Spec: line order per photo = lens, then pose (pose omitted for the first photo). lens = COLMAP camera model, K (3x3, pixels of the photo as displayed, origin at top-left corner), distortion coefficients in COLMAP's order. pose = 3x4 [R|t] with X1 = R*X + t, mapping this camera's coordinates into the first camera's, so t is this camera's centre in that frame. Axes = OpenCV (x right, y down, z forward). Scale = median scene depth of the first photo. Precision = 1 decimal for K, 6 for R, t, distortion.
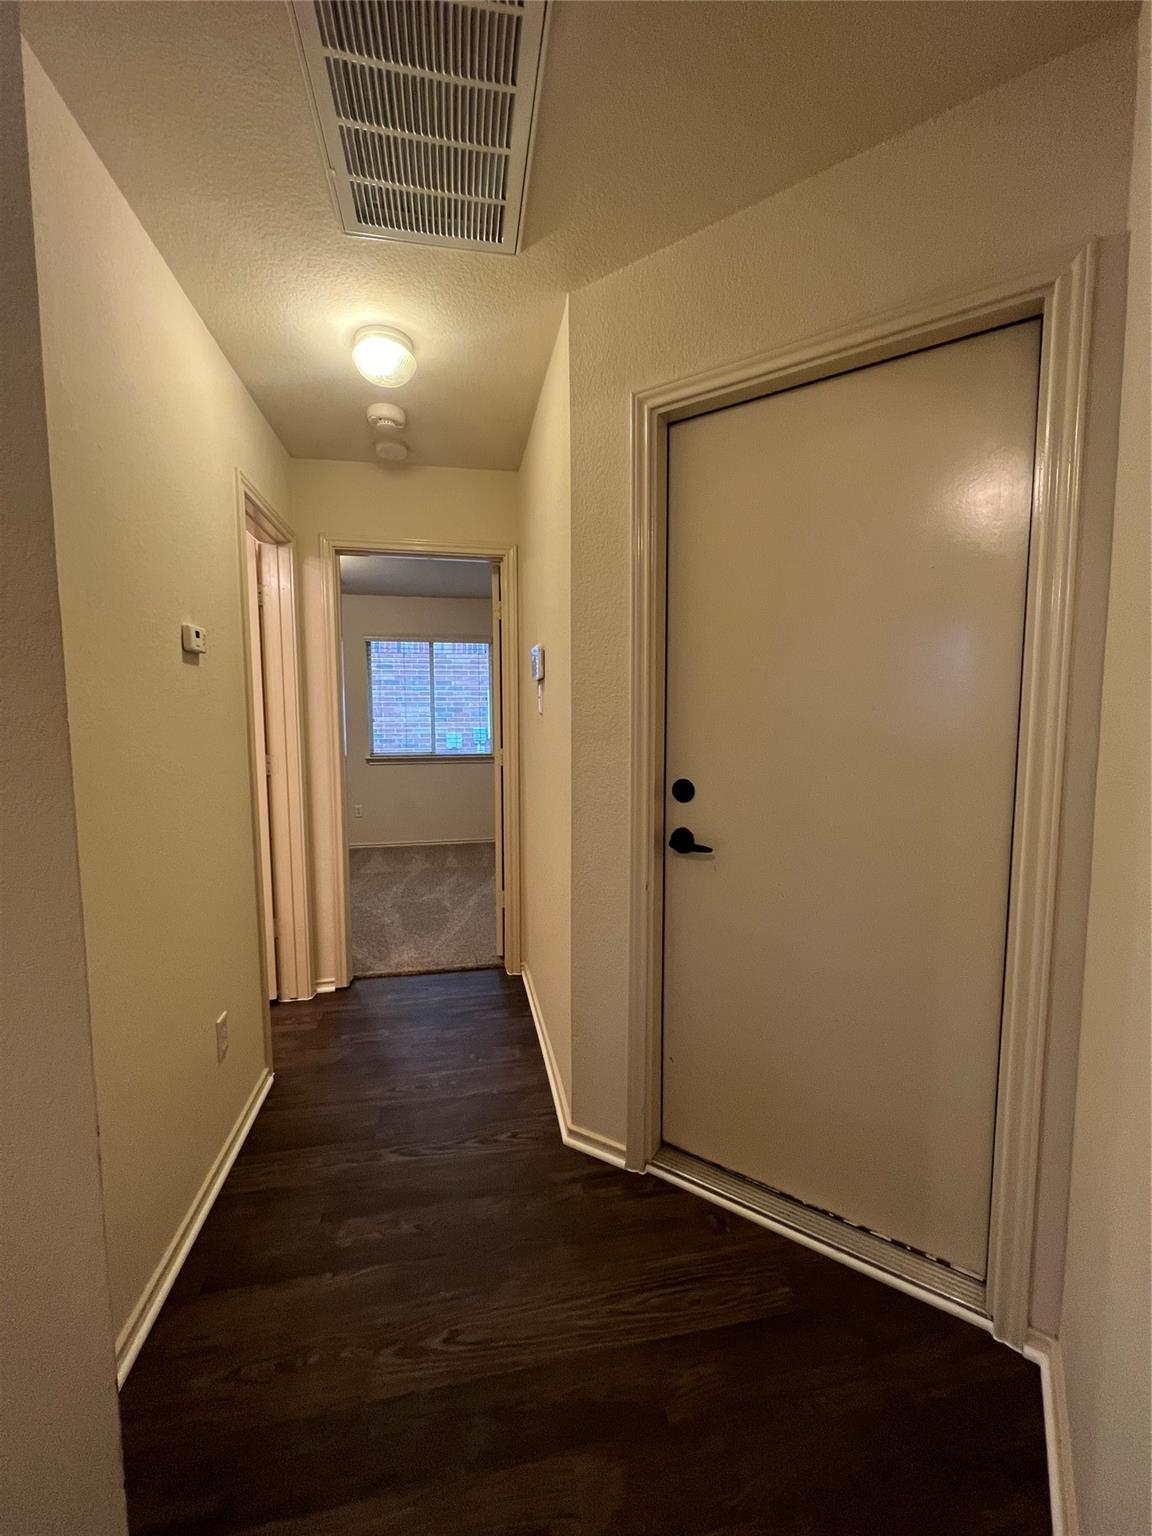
lens RADIAL K [[609.3, 0, 580.9], [0, 609.3, 769.1], [0, 0, 1]] dist [-0.000195, 0.000378]
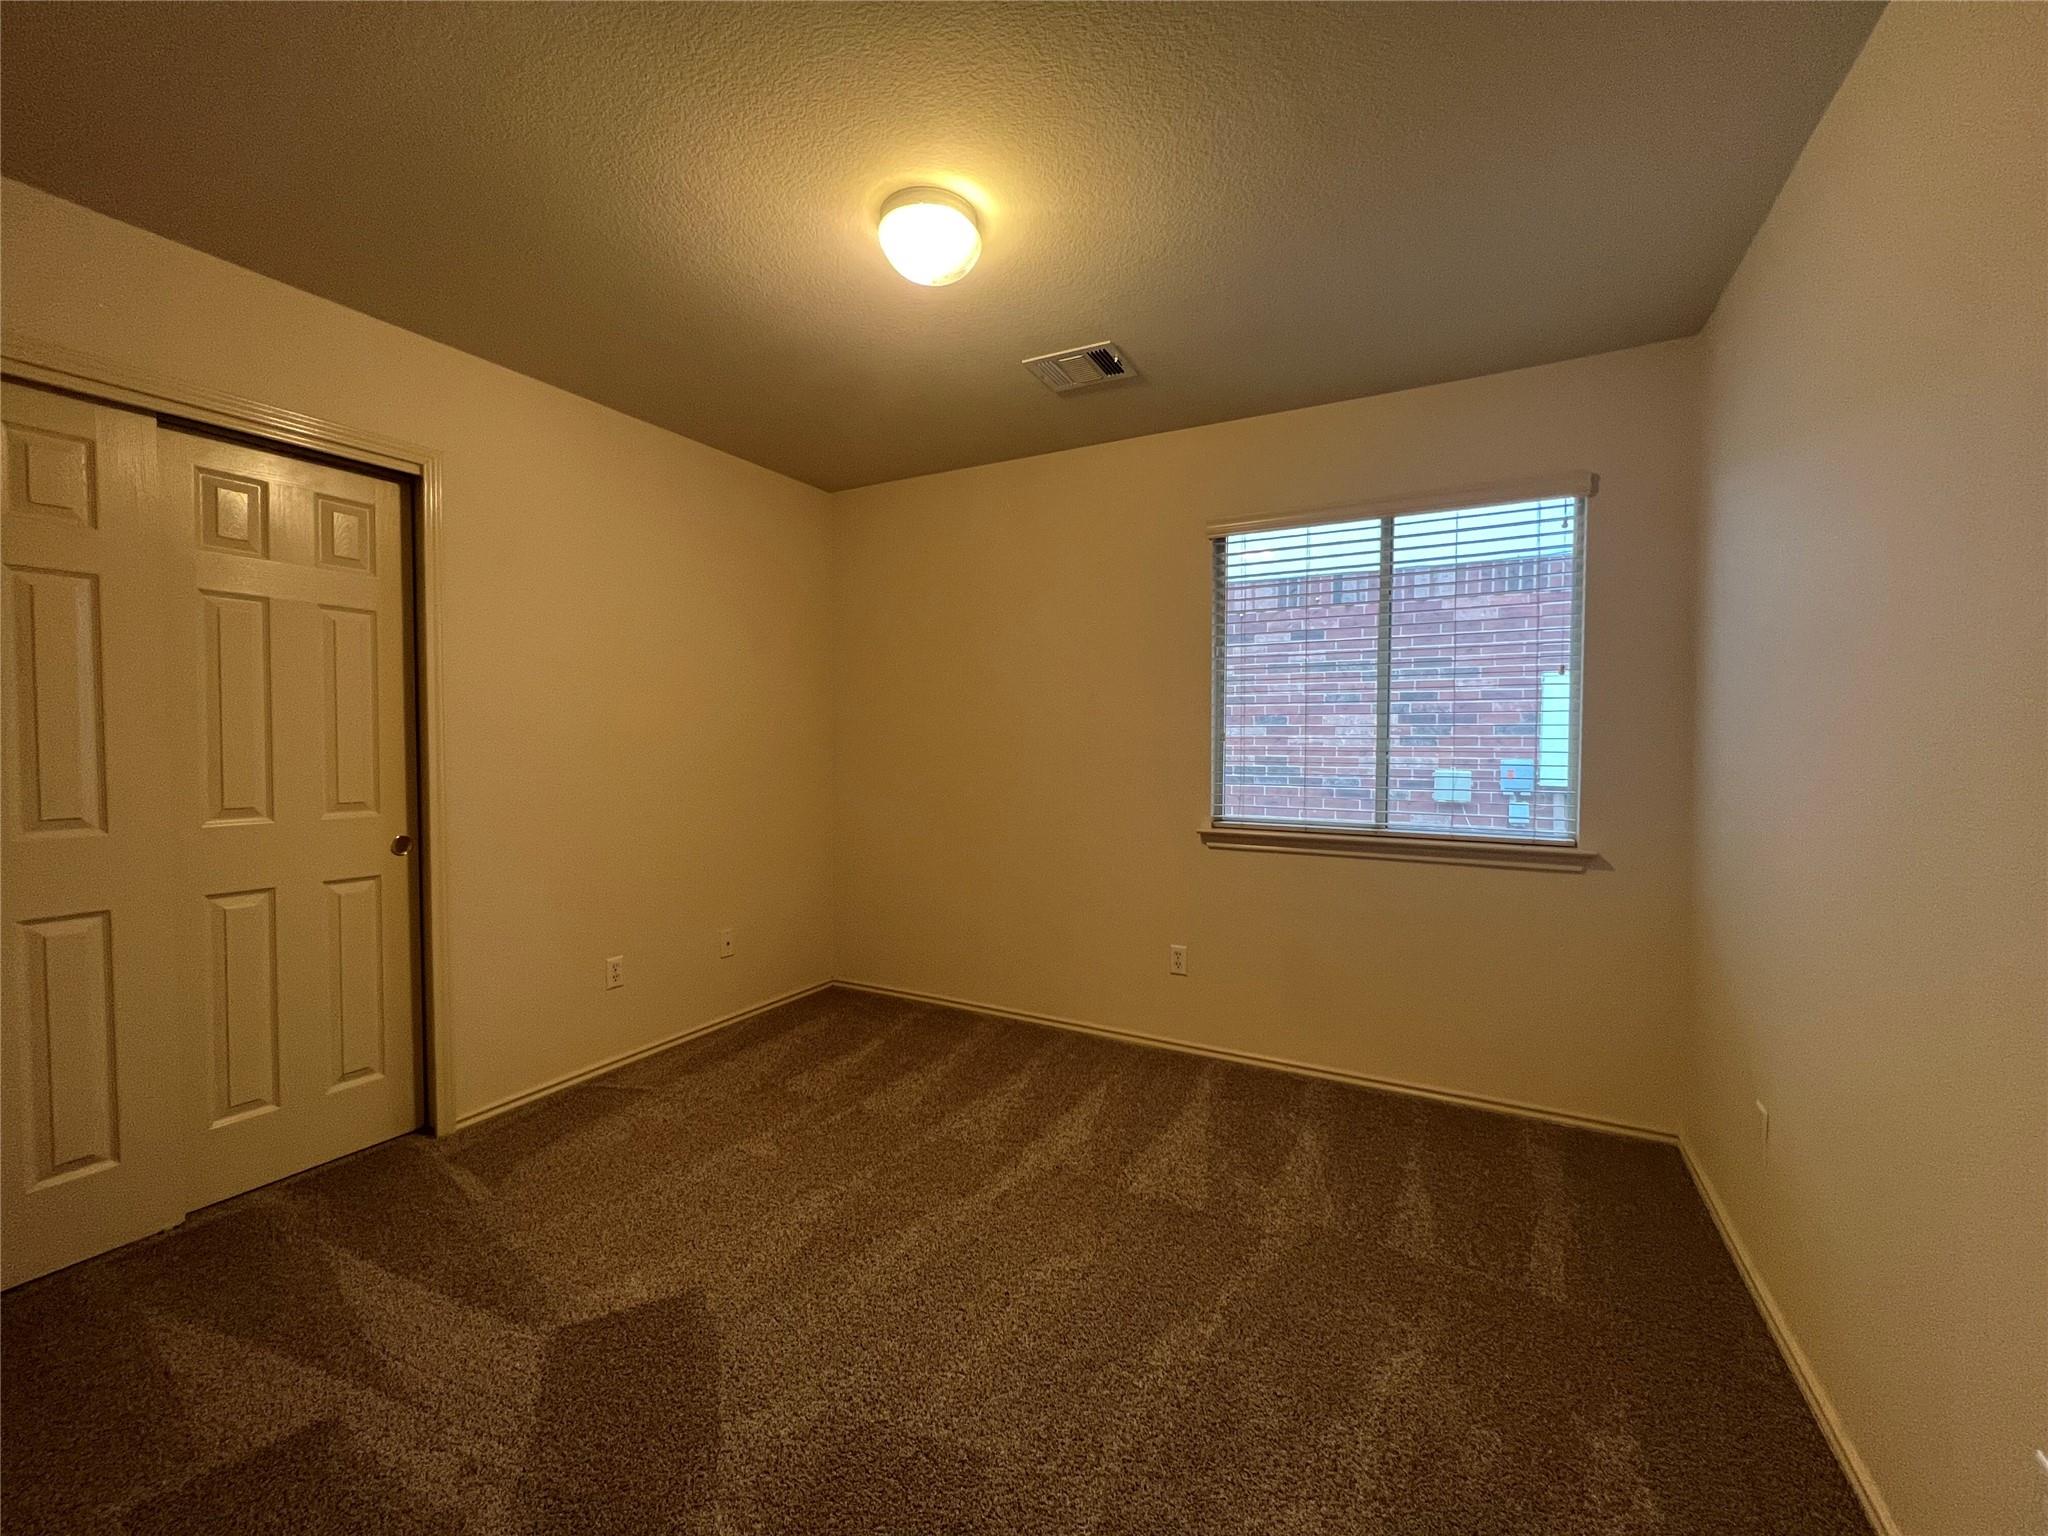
lens RADIAL K [[812.4, 0, 1022.6], [0, 812.4, 773.7], [0, 0, 1]] dist [-0.000195, 0.000378]
pose [[0.766893, 0.031940, -0.640980, -0.099508], [-0.061354, 0.997835, -0.023684, -0.034213], [0.638836, 0.057490, 0.767192, 0.499085]]
